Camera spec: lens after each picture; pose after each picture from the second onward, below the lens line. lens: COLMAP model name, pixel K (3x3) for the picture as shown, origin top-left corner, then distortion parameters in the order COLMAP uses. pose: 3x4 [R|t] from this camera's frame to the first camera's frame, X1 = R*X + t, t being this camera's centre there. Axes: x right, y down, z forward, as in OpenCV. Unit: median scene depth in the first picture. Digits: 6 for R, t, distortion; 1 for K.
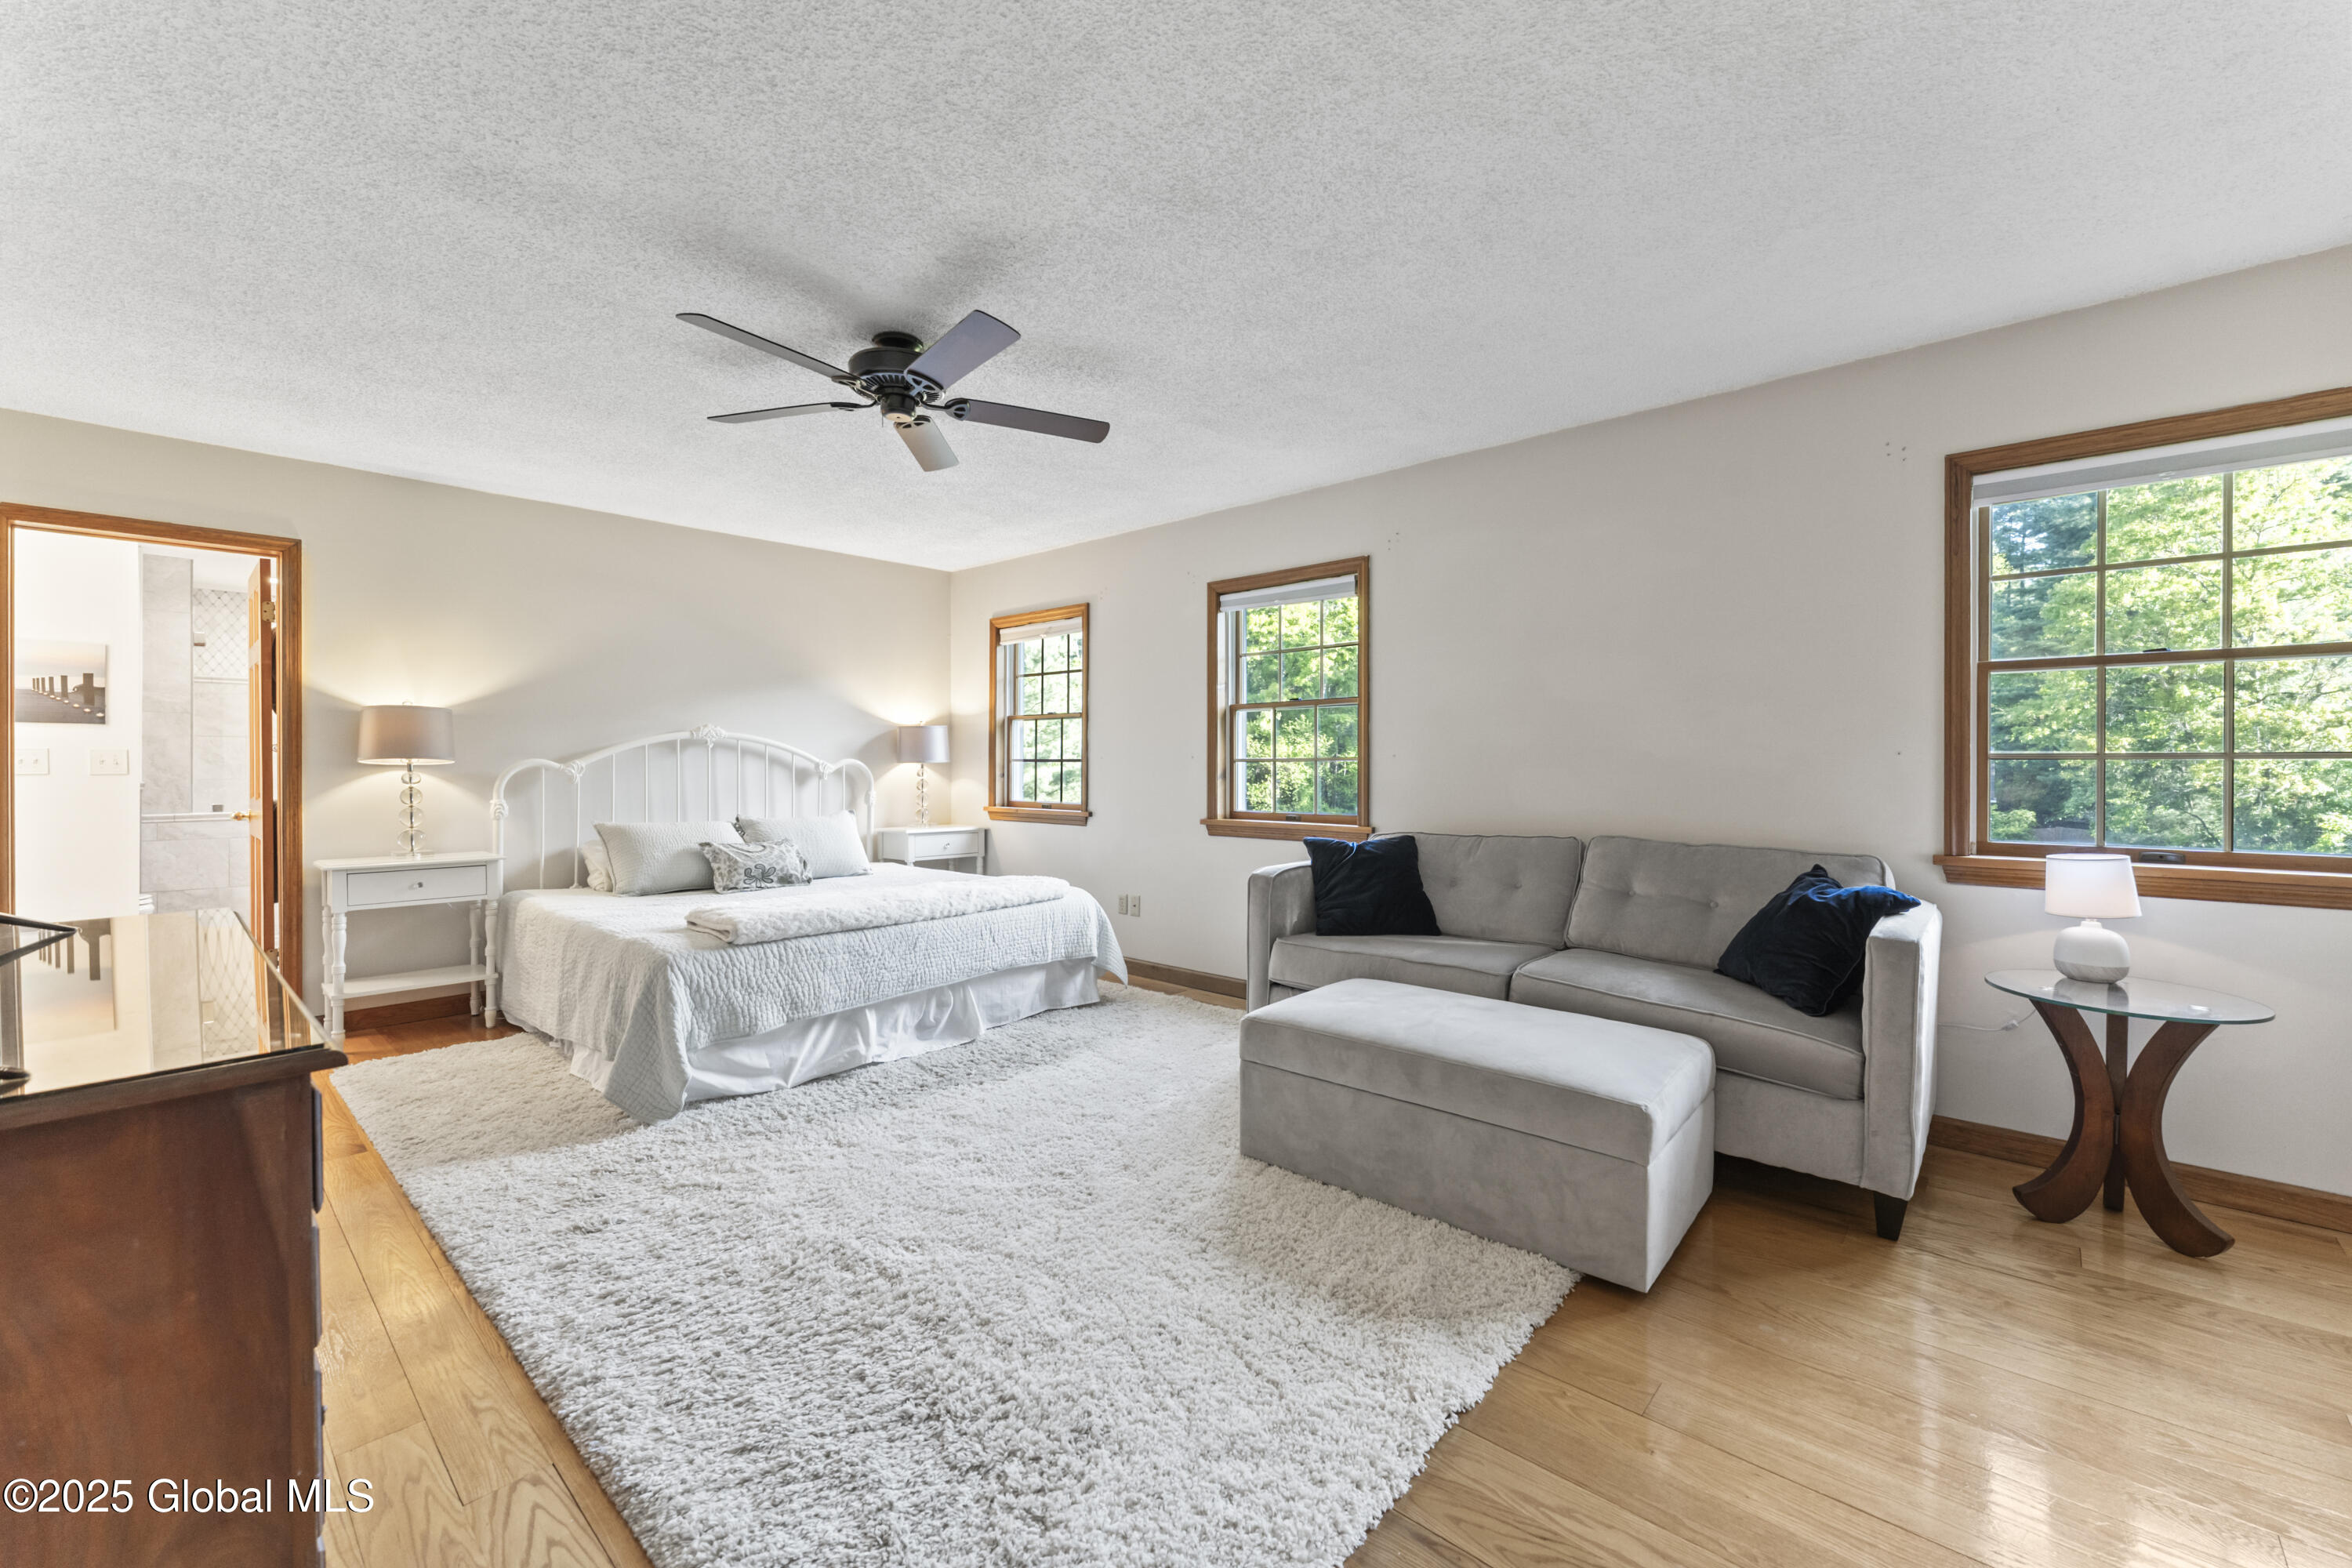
lens RADIAL K [[945.7, 0, 1177.6], [0, 945.7, 773.9], [0, 0, 1]] dist [-0.000666, -0.000407]
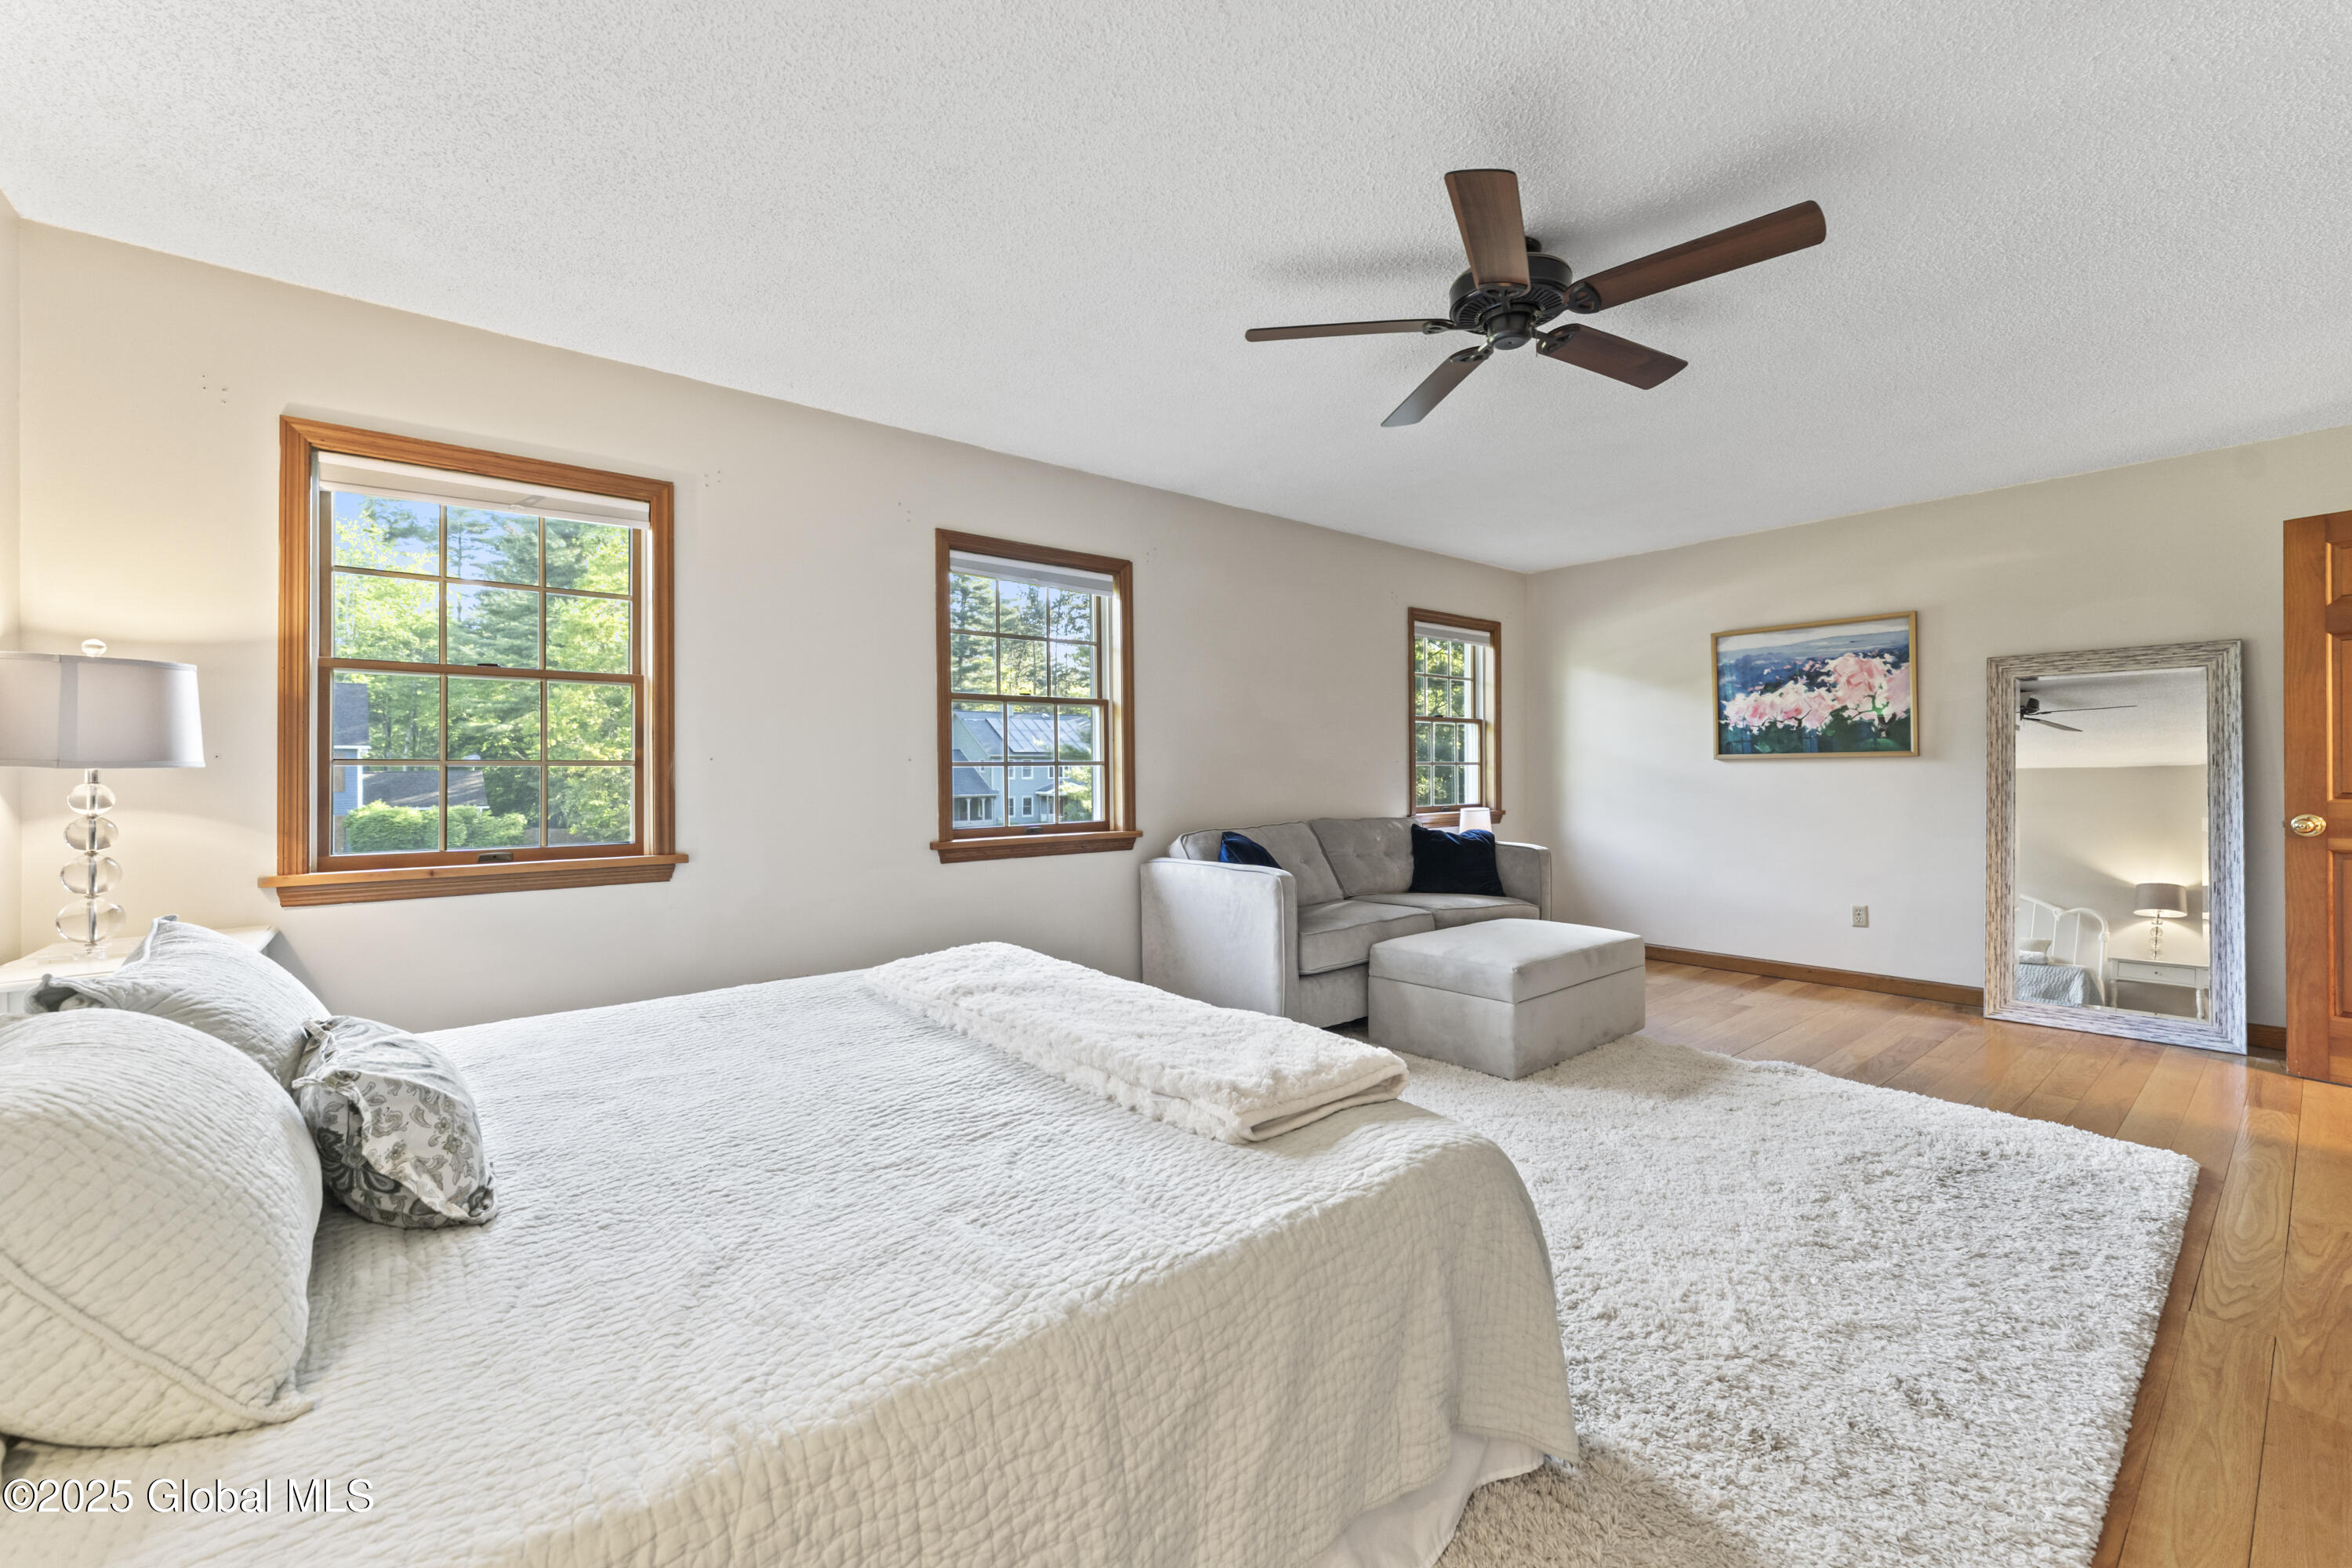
lens RADIAL K [[937.7, 0, 1176.0], [0, 937.7, 784.0], [0, 0, 1]] dist [0.020607, 0.000007]
pose [[0.138853, -0.029381, 0.989877, -0.879176], [0.007913, 0.999561, 0.028559, -0.022592], [-0.990281, 0.003868, 0.139025, 0.902098]]
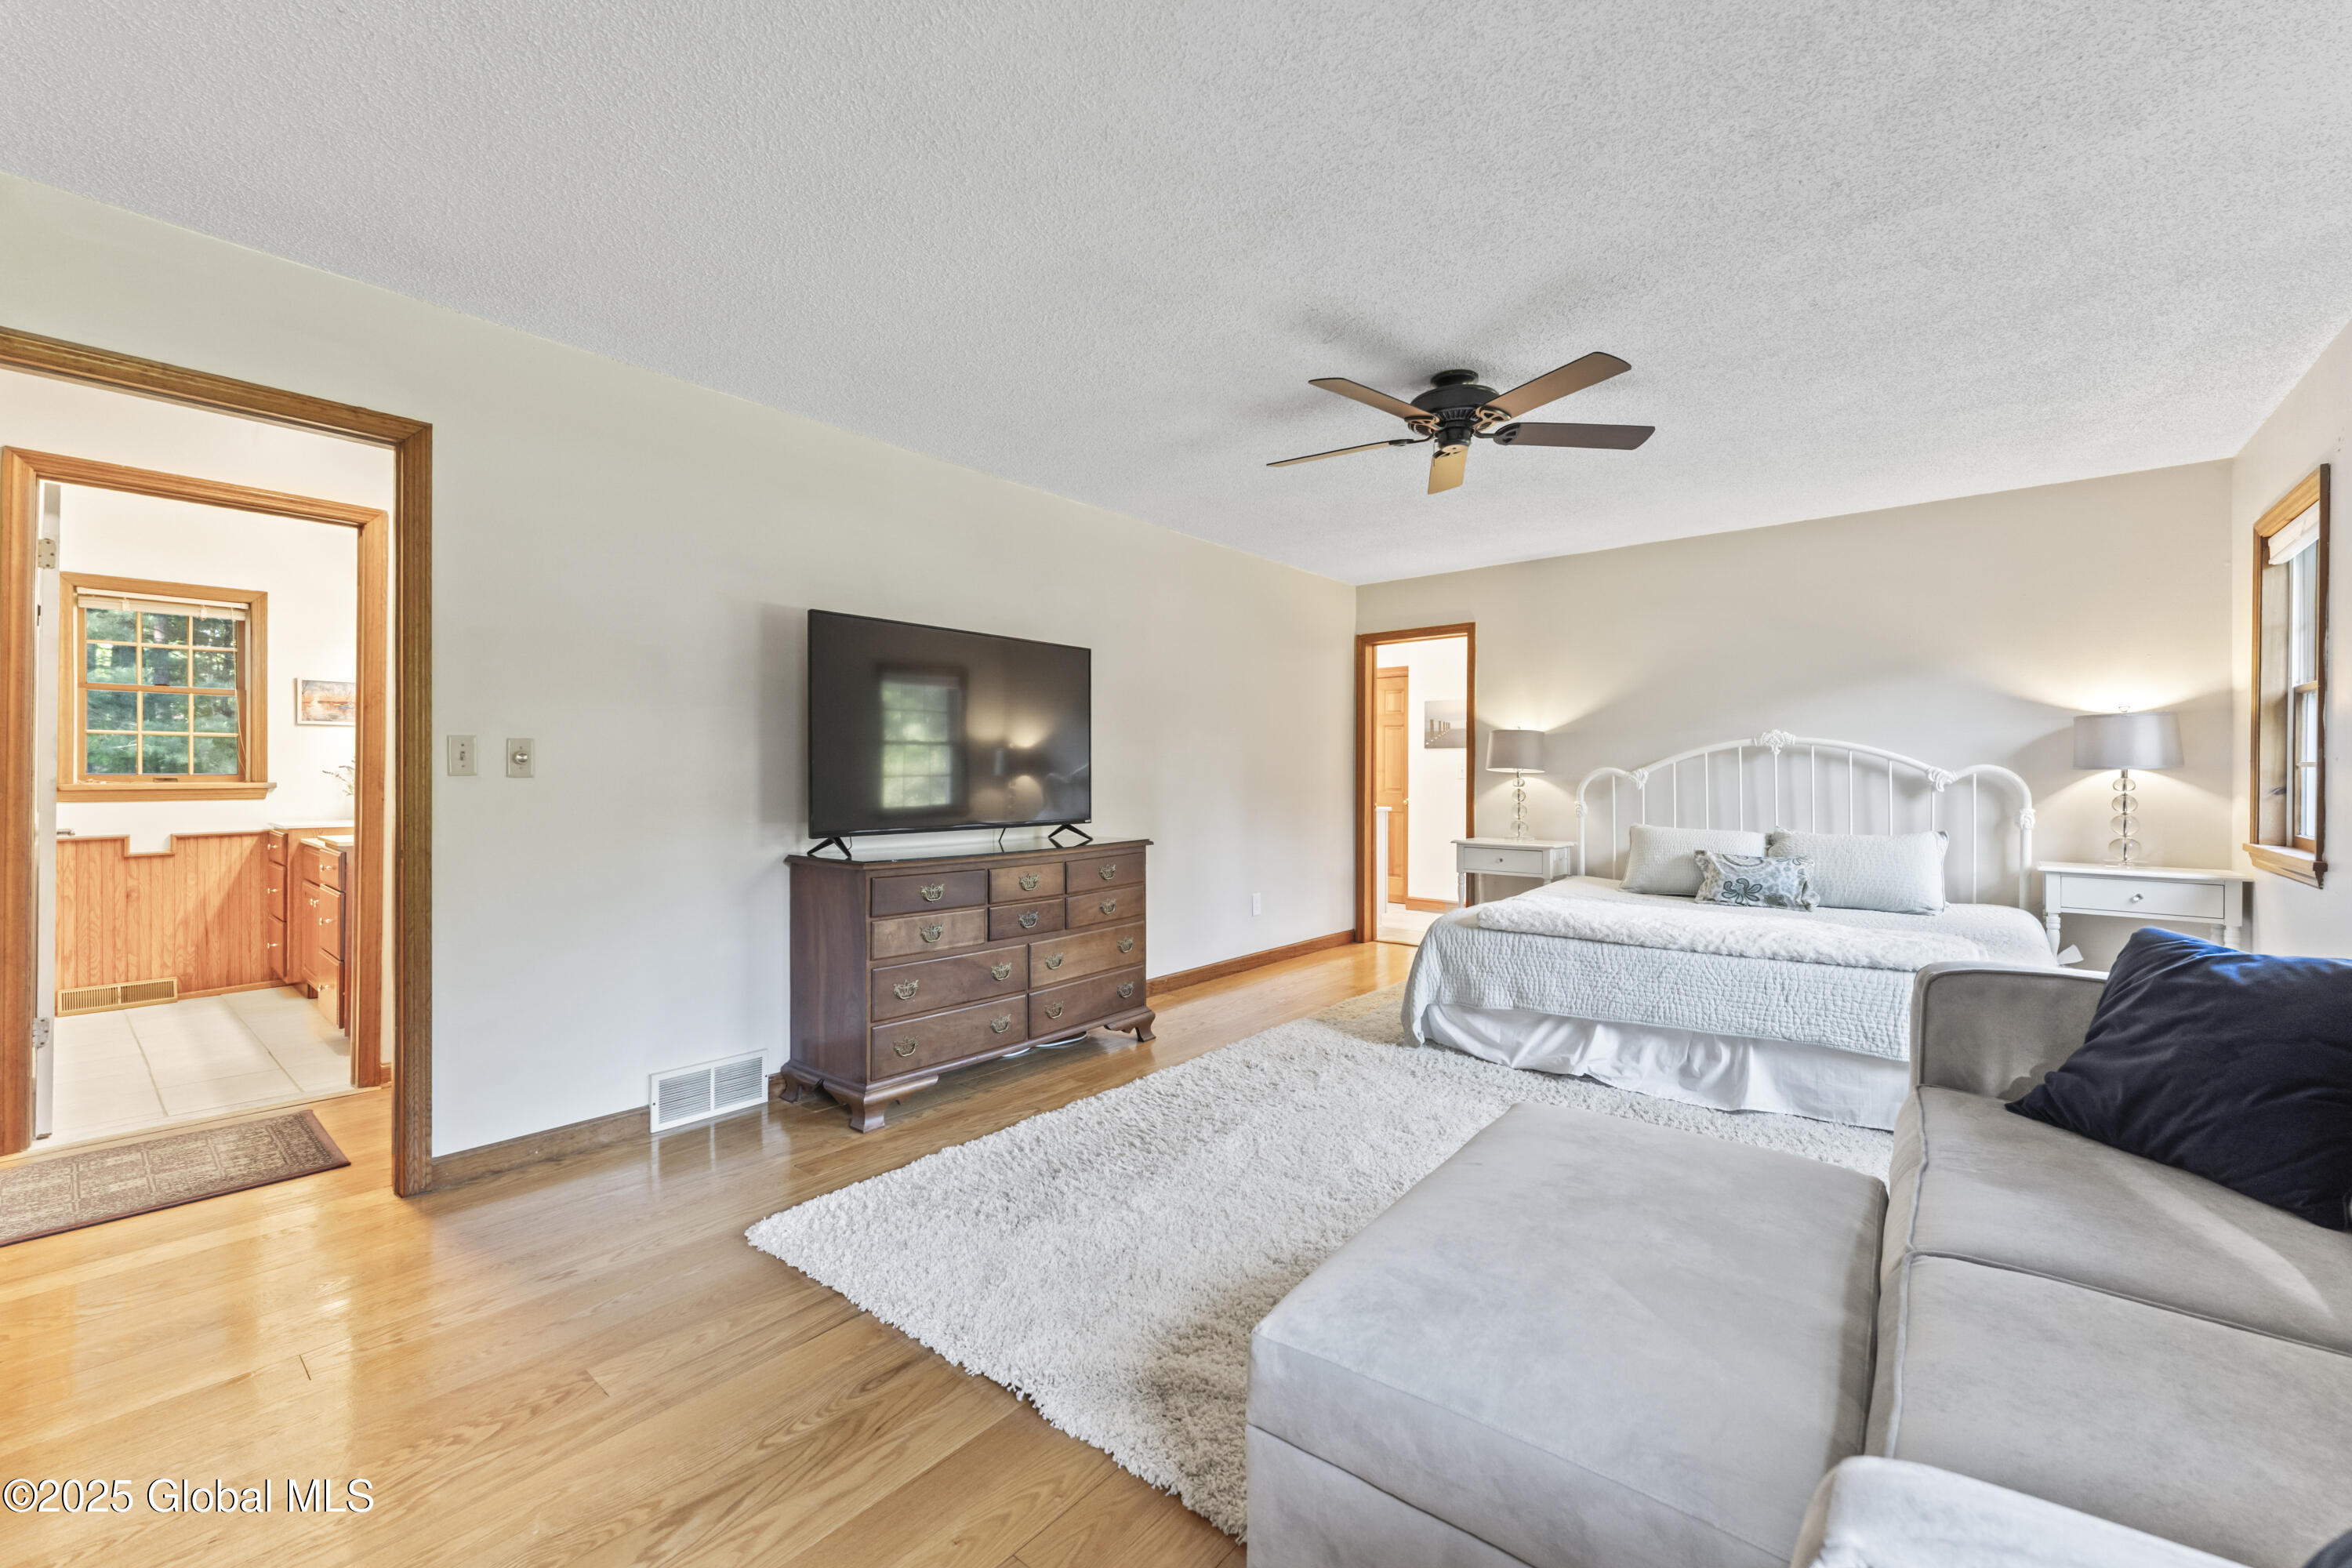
lens RADIAL K [[950.5, 0, 1169.5], [0, 950.5, 778.5], [0, 0, 1]] dist [0.000220, 0.000083]
pose [[0.038743, 0.005623, -0.999233, 0.593105], [-0.010170, 0.999935, 0.005233, -0.004087], [0.999197, 0.009960, 0.038798, 0.490978]]
